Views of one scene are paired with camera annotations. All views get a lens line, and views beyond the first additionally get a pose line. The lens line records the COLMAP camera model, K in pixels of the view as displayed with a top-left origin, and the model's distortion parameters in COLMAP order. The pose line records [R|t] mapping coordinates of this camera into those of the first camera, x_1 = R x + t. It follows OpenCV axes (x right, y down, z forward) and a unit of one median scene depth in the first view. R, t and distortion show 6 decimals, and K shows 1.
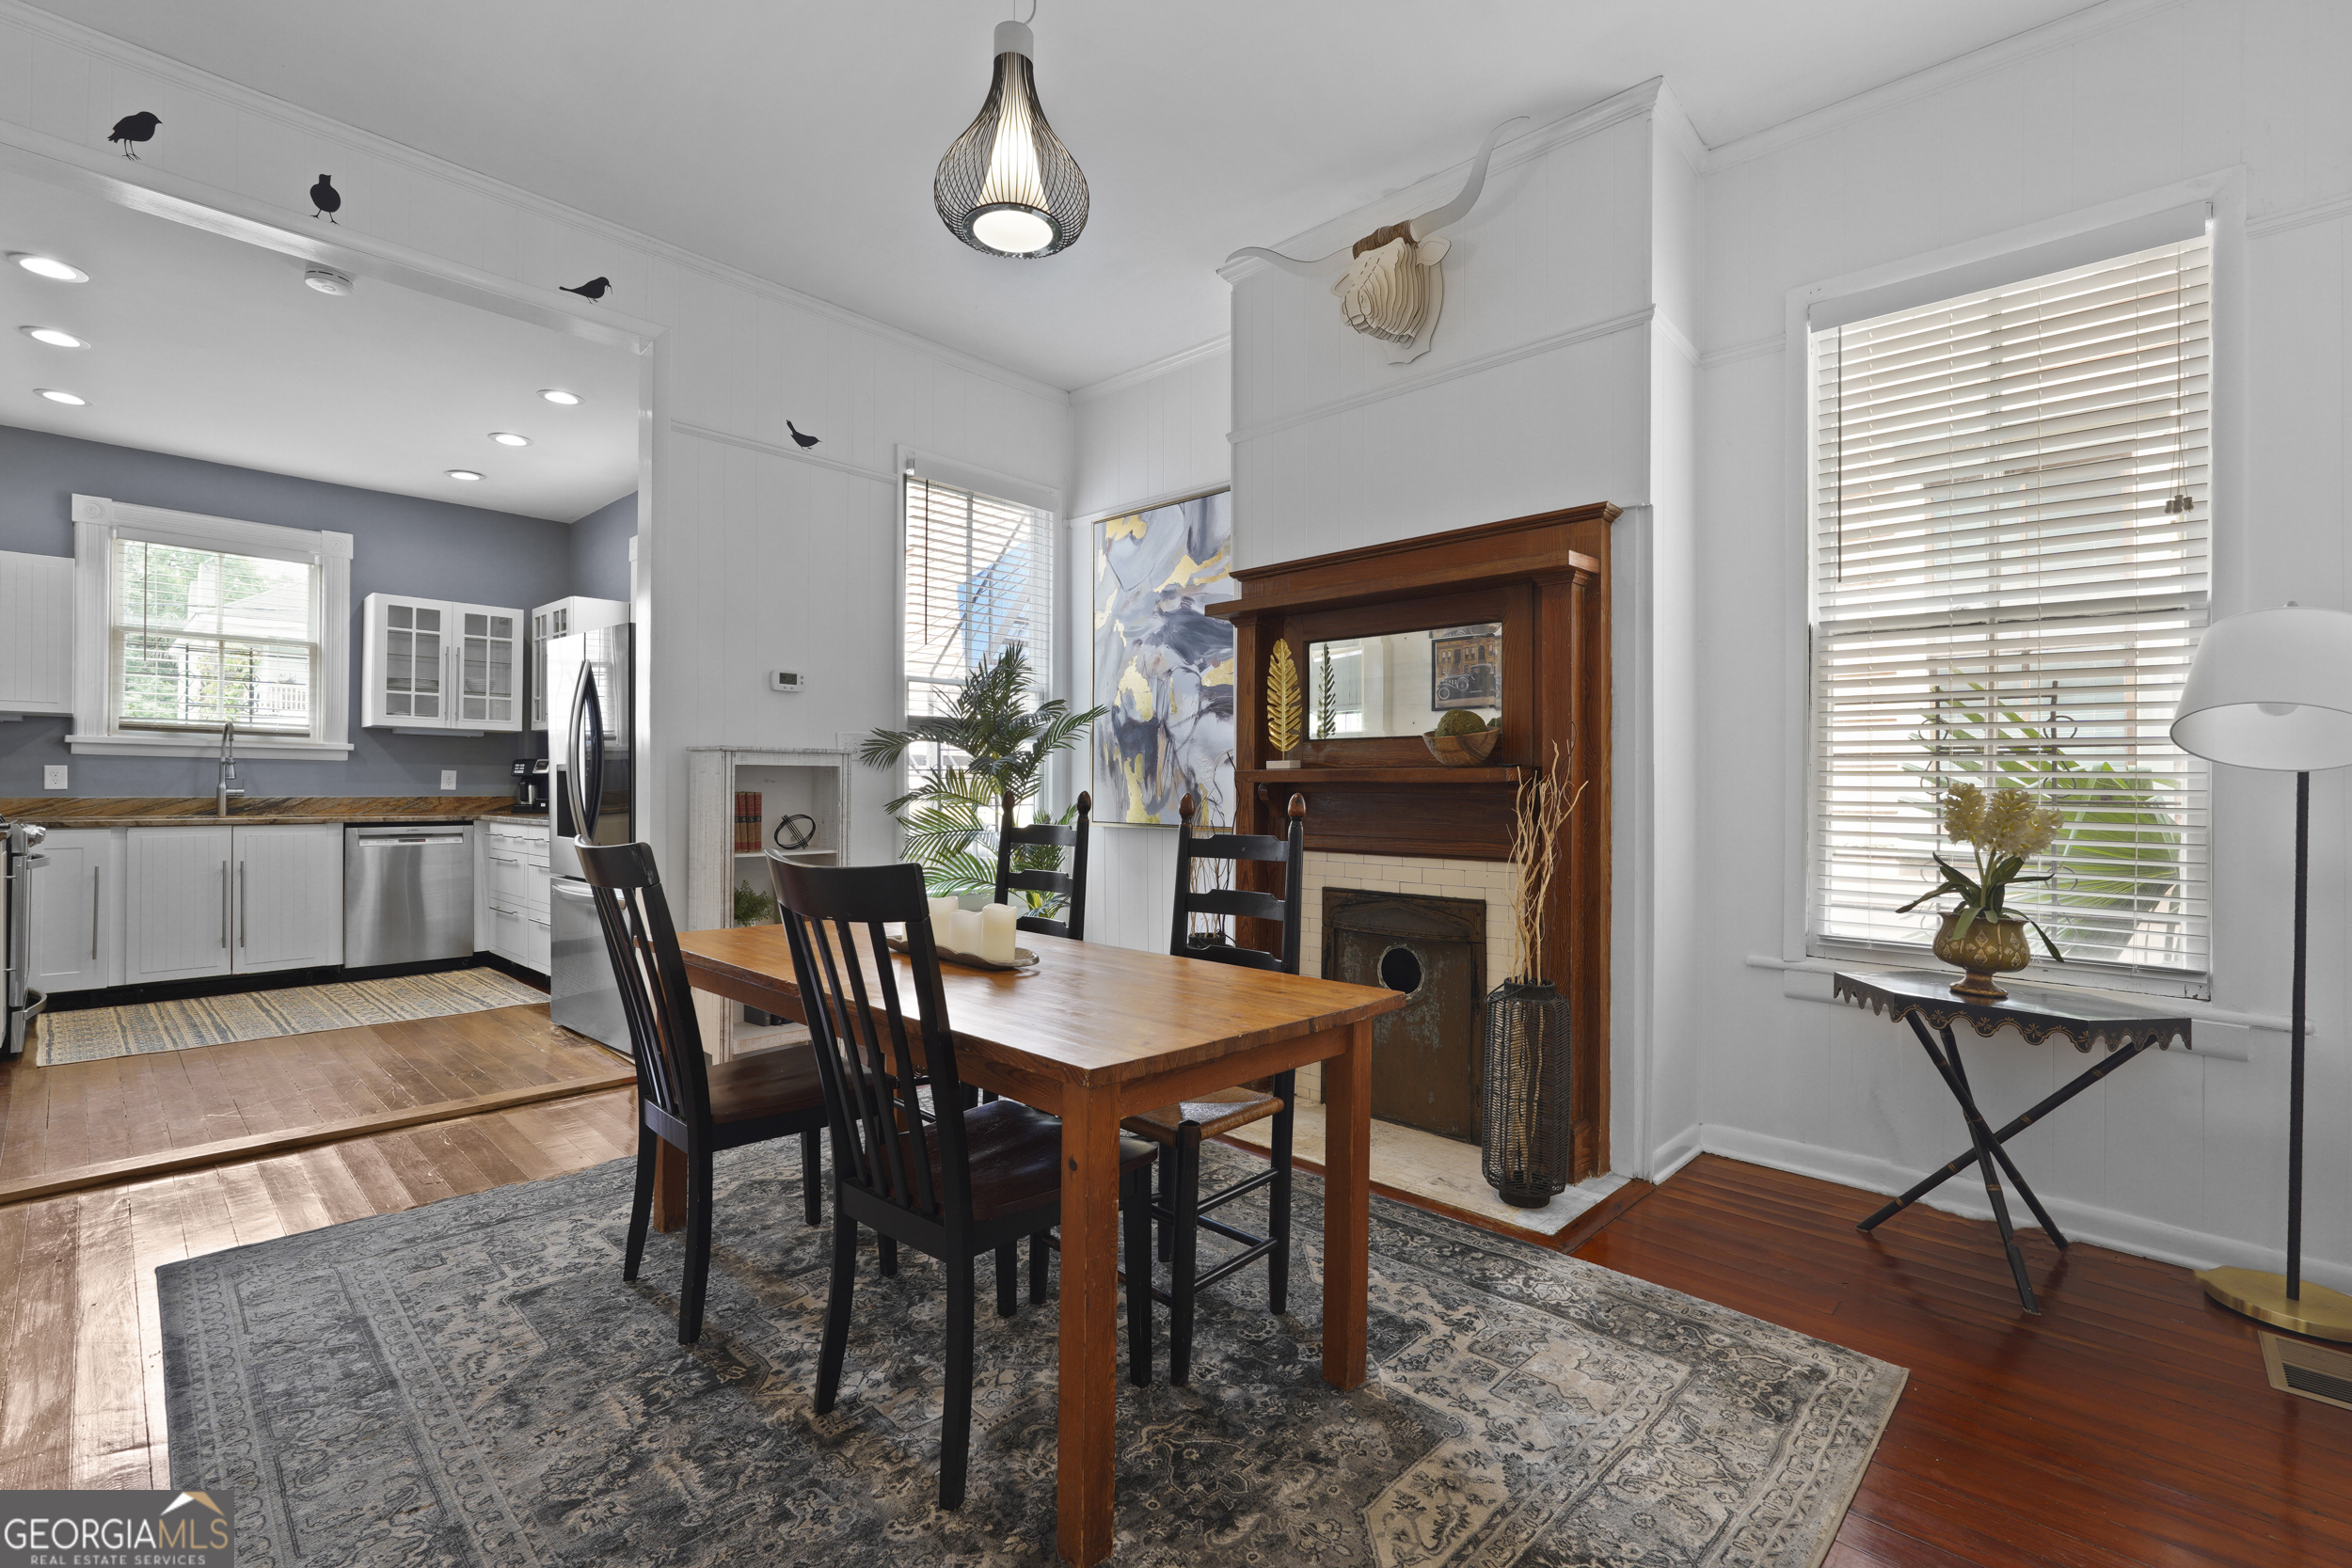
lens RADIAL K [[1038.1, 0, 1185.0], [0, 1038.1, 790.3], [0, 0, 1]] dist [-0.004540, 0.002309]
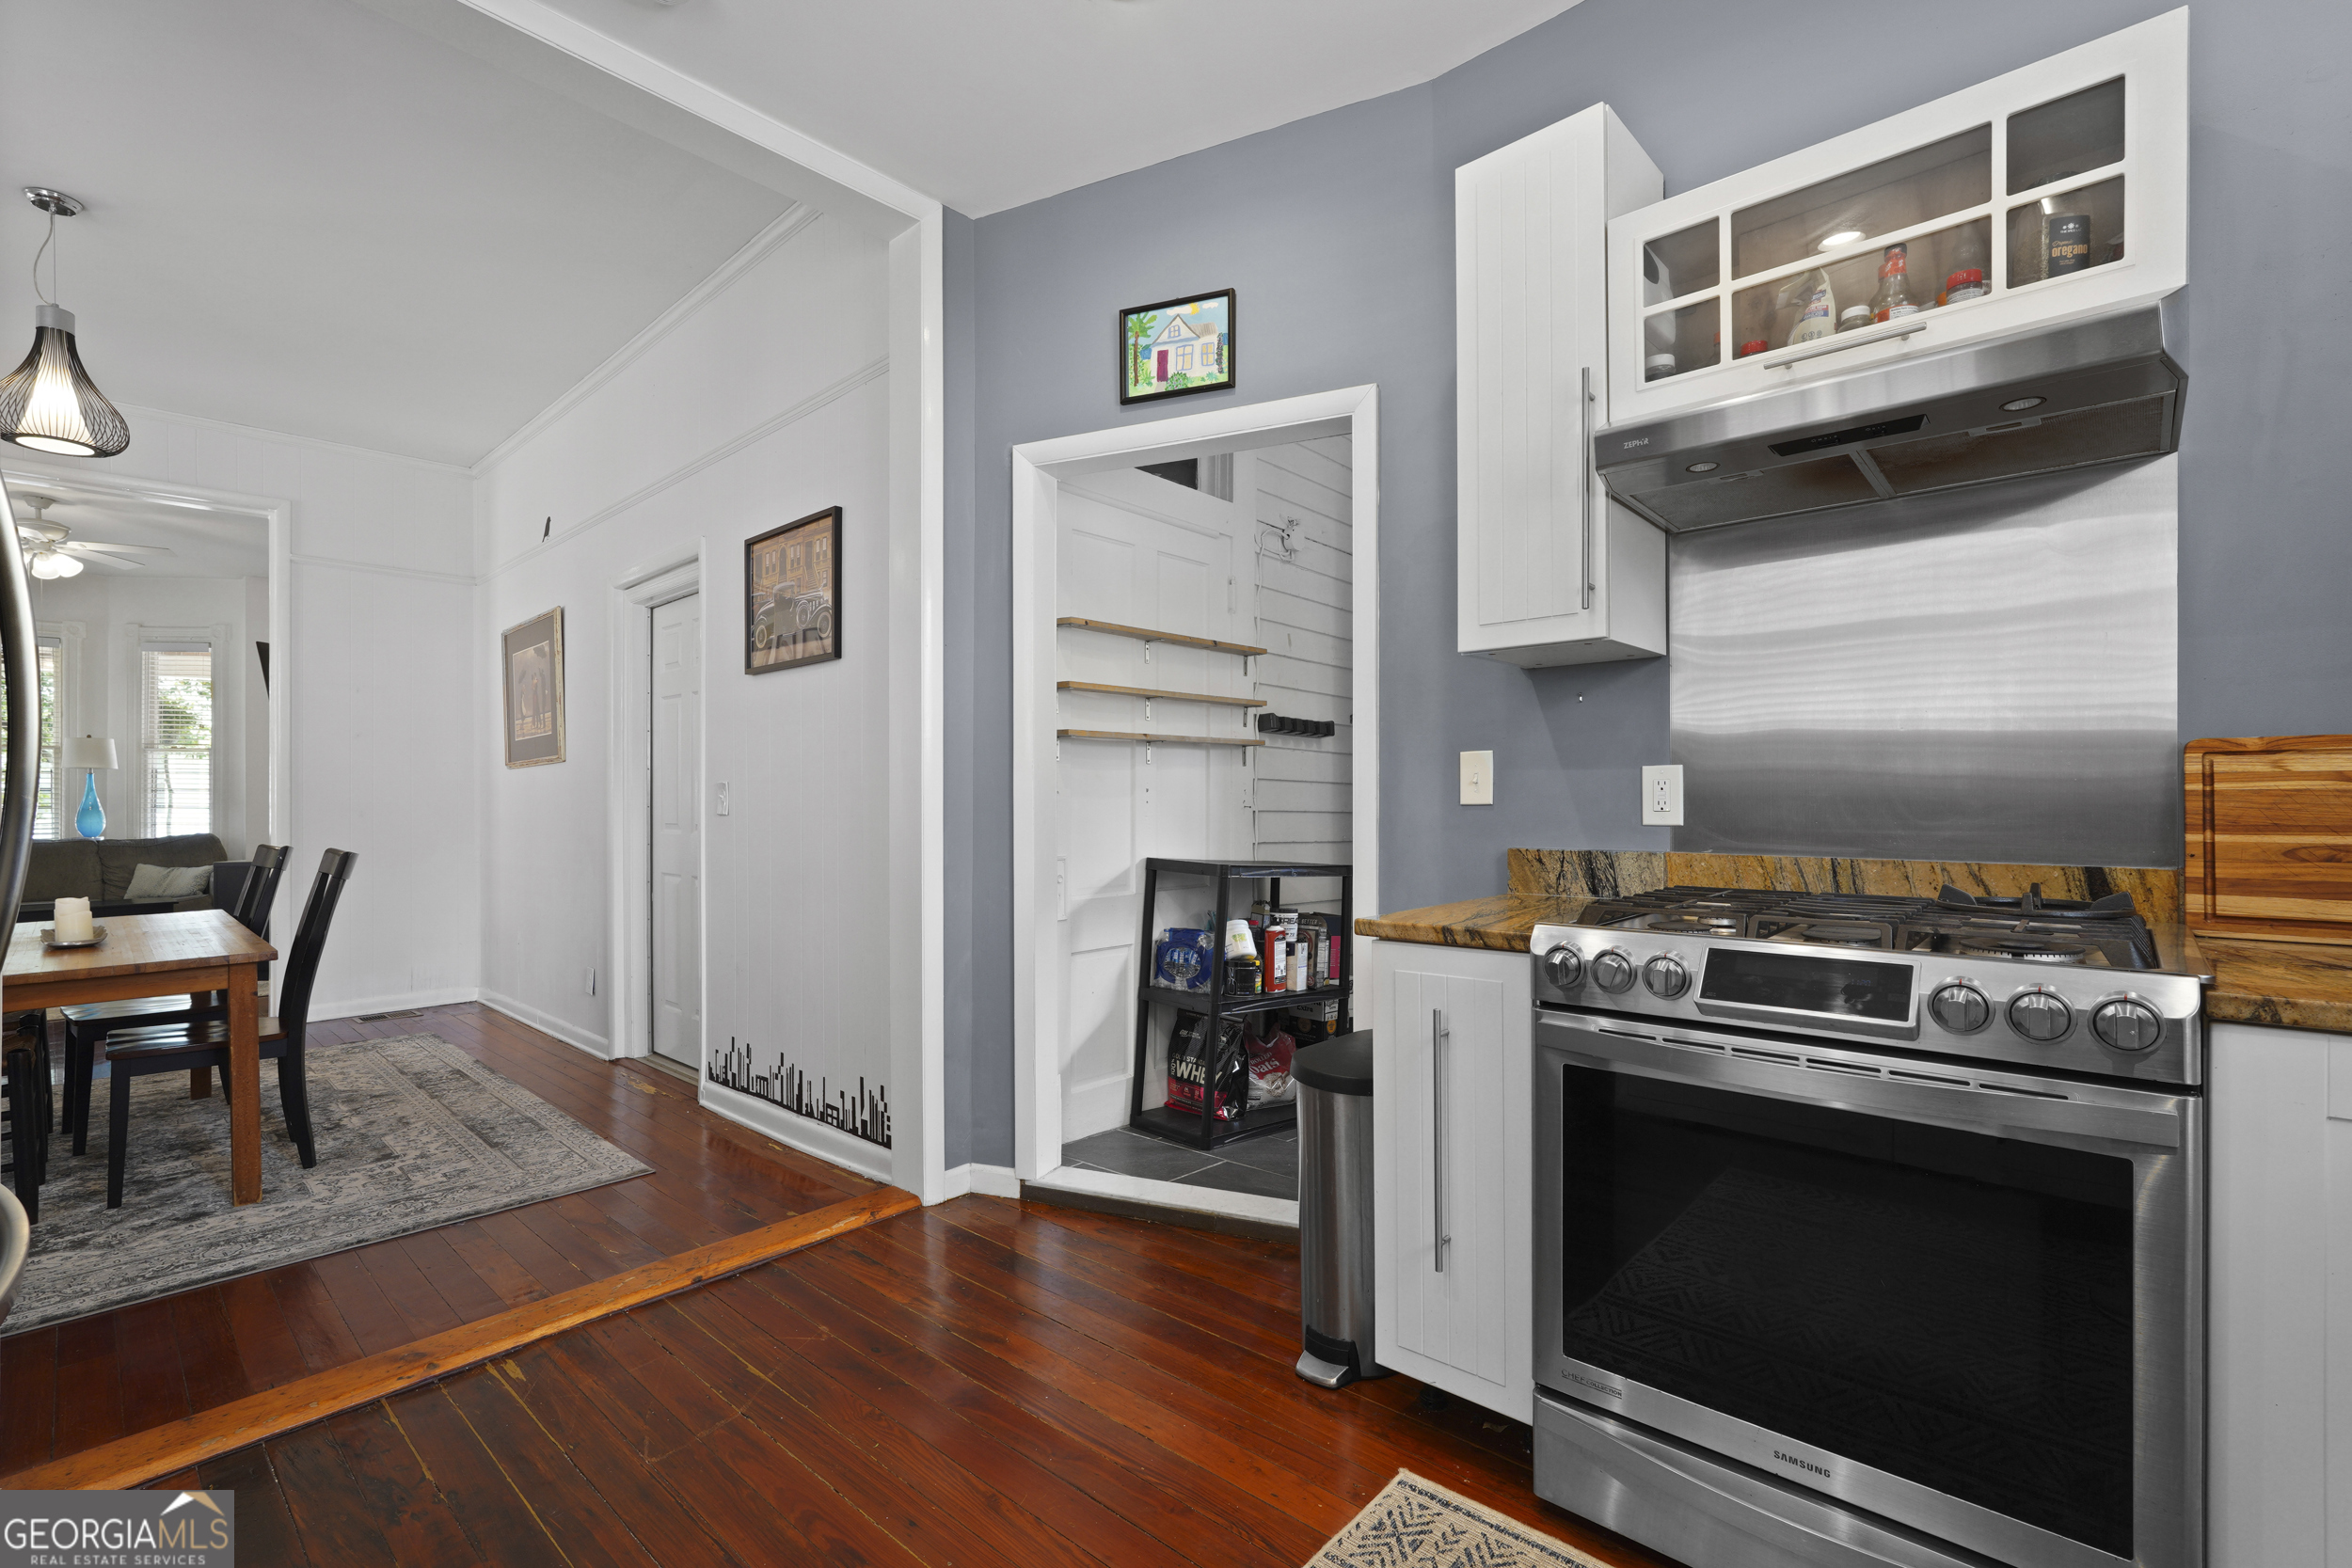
lens RADIAL K [[1038.1, 0, 1177.4], [0, 1038.1, 806.7], [0, 0, 1]] dist [-0.004540, 0.002309]
pose [[-0.999928, 0.000399, -0.011966, -0.739861], [0.000292, 0.999961, 0.008876, -0.013070], [0.011969, 0.008872, -0.999889, 1.053801]]
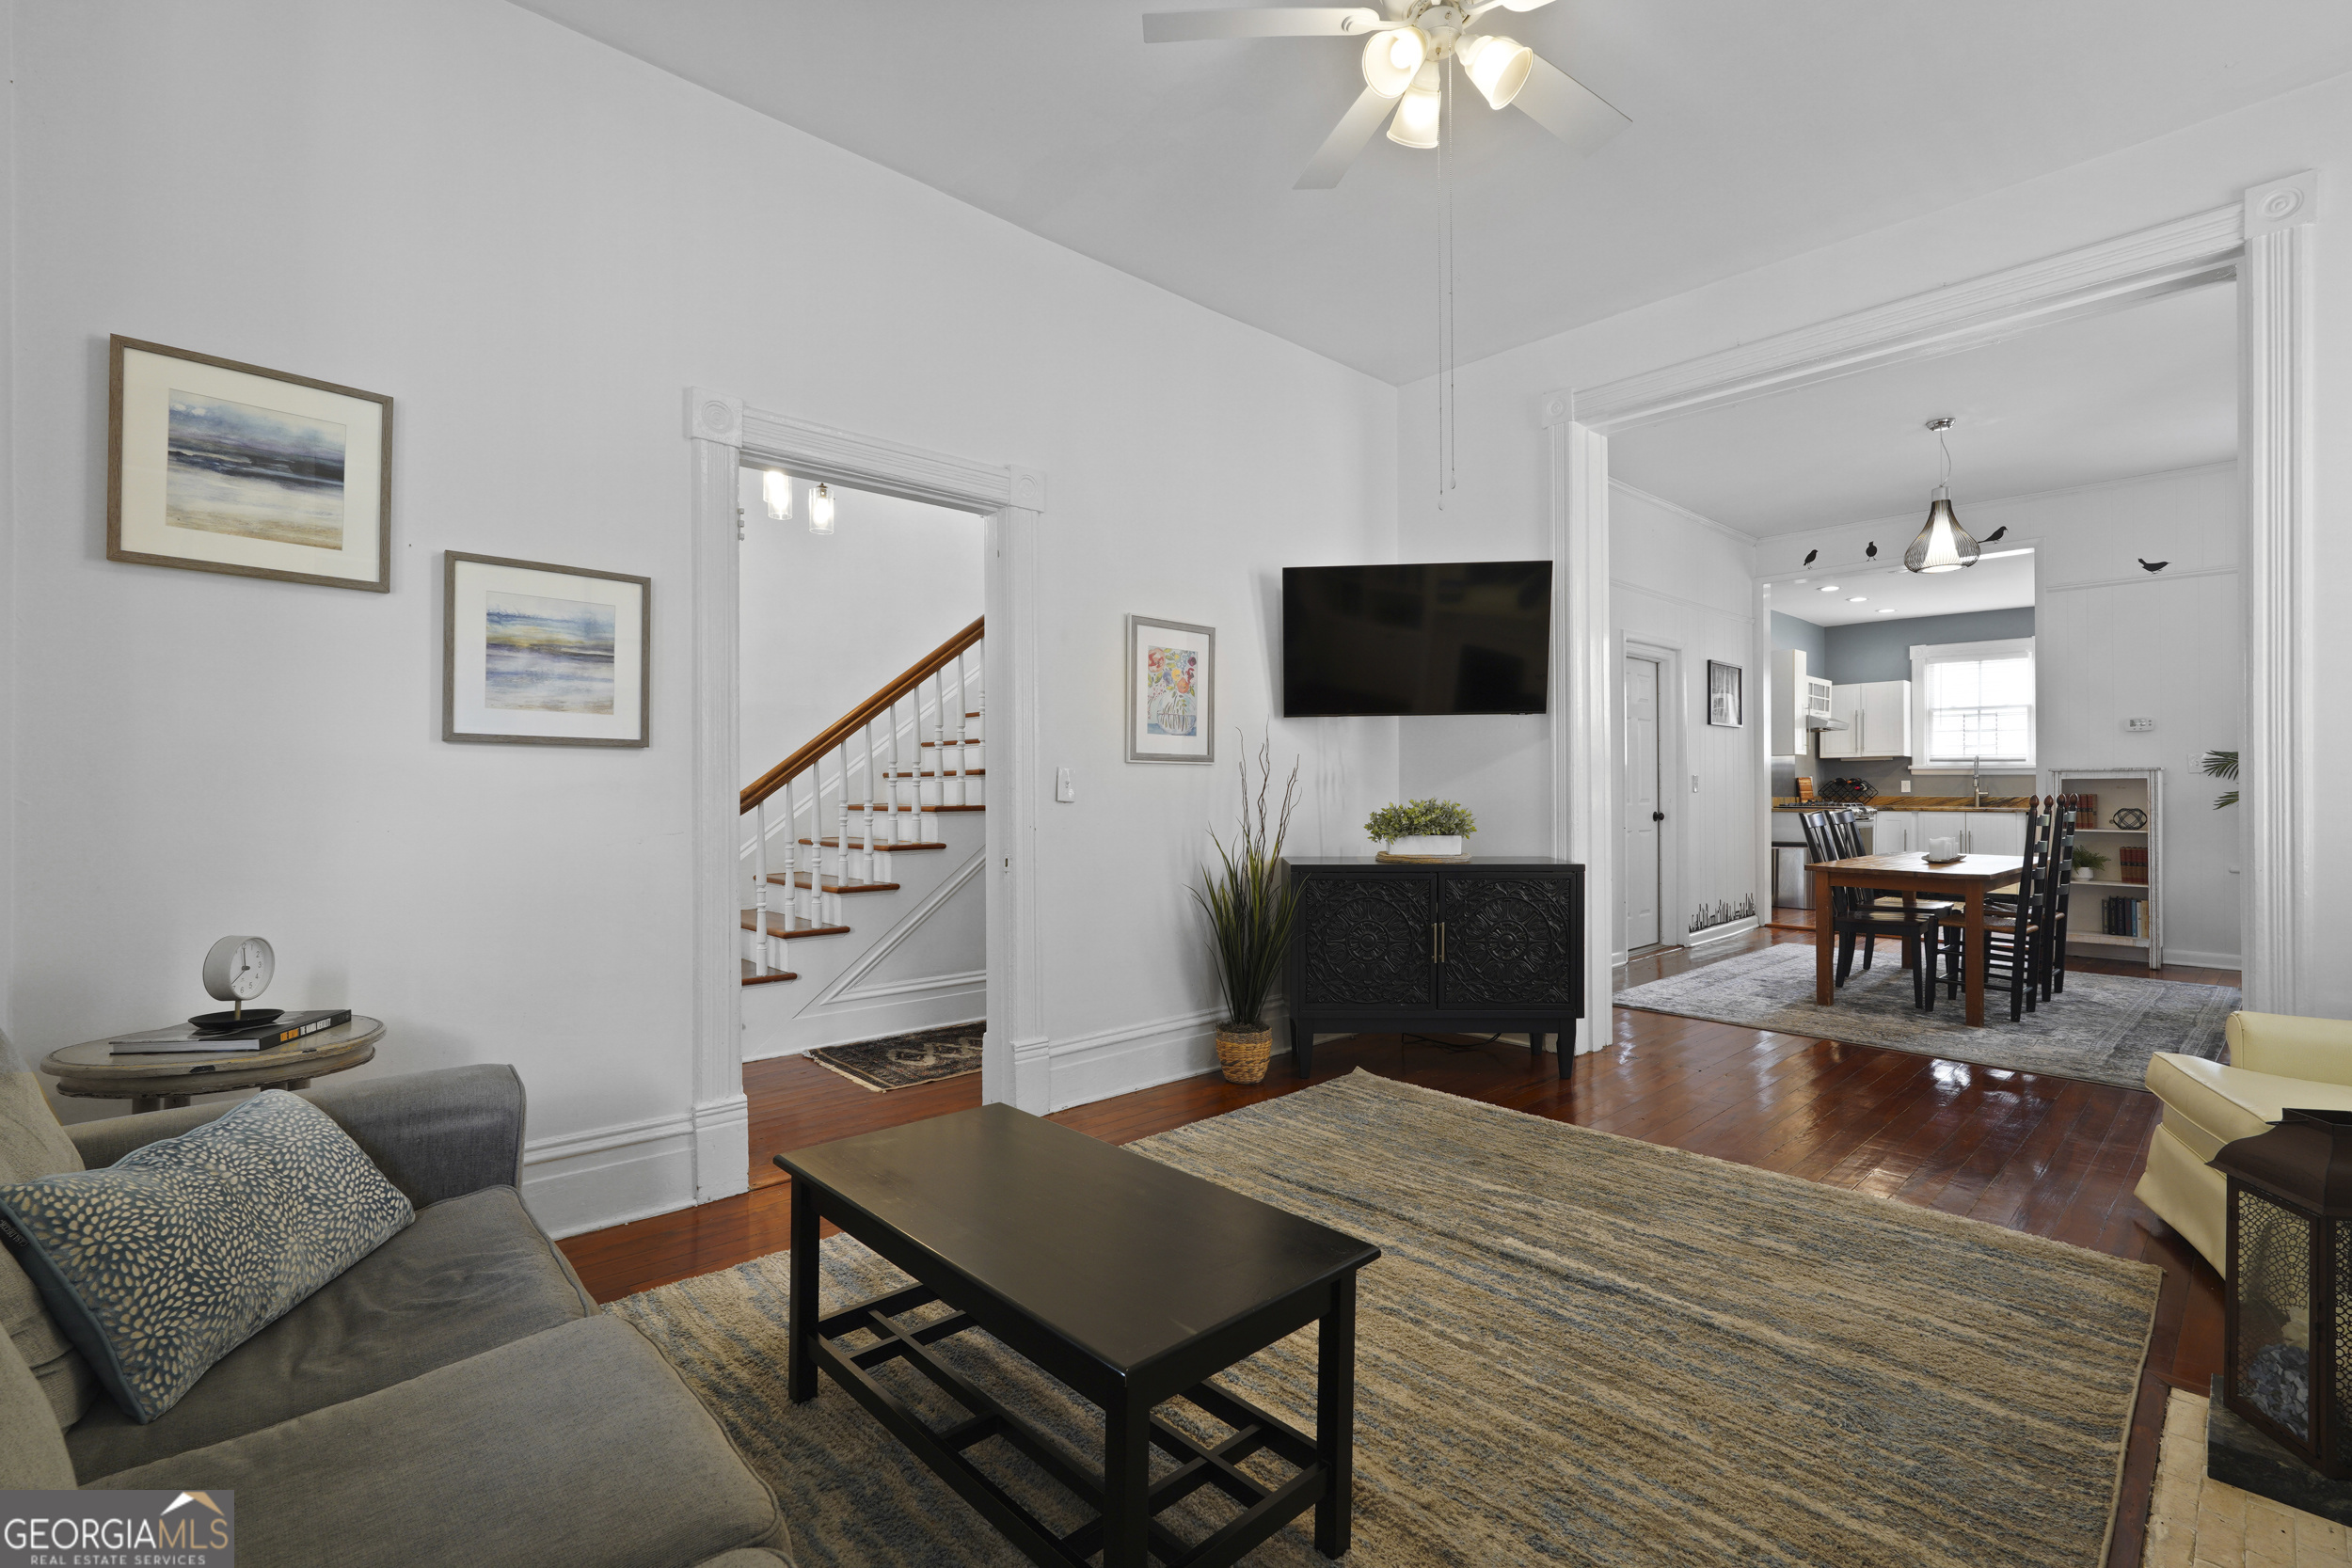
lens RADIAL K [[1038.1, 0, 1184.3], [0, 1038.1, 788.2], [0, 0, 1]] dist [-0.004540, 0.002309]
pose [[-0.071513, -0.002189, -0.997437, 1.014832], [-0.006291, 0.999979, -0.001744, 0.003214], [0.997420, 0.006150, -0.071525, -0.261368]]
